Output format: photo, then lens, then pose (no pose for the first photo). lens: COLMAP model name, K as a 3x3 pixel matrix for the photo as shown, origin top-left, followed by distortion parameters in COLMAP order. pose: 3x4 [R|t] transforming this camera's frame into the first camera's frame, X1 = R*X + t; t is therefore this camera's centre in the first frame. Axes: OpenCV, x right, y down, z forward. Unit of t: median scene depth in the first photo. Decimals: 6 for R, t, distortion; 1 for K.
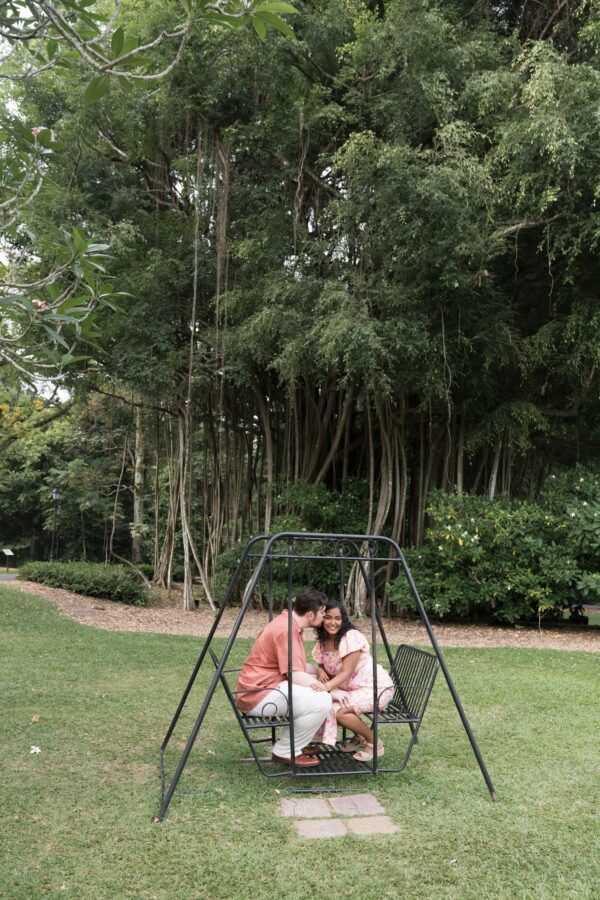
lens RADIAL K [[718.3, 0, 300.0], [0, 718.3, 450.0], [0, 0, 1]] dist [-0.012591, -0.000108]
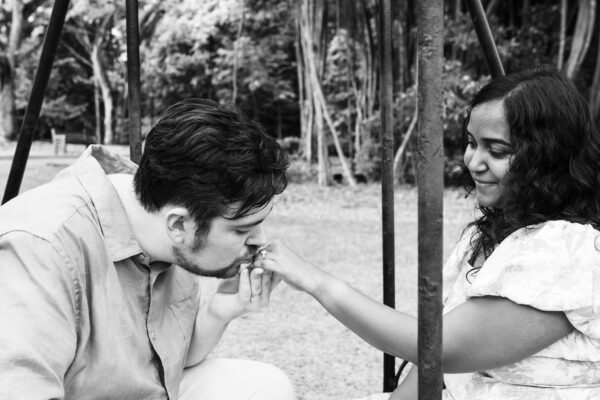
lens RADIAL K [[713.4, 0, 300.0], [0, 713.4, 200.0], [0, 0, 1]] dist [0.009932, 0.008380]
pose [[0.966067, -0.013568, -0.257933, 0.029145], [0.073543, 0.971734, 0.224331, 0.056362], [0.247599, -0.235688, 0.939759, 0.238404]]
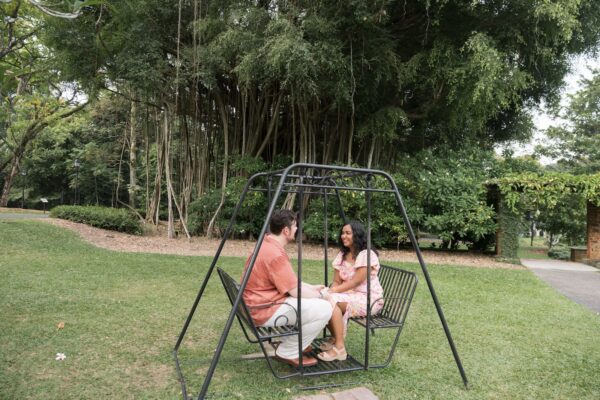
lens RADIAL K [[424.9, 0, 300.0], [0, 424.9, 200.0], [0, 0, 1]] dist [-0.021345, 0.000743]
pose [[0.987453, 0.015583, 0.157145, -0.031251], [-0.035496, 0.991558, 0.124714, 0.023401], [-0.153875, -0.128727, 0.979669, 0.095713]]
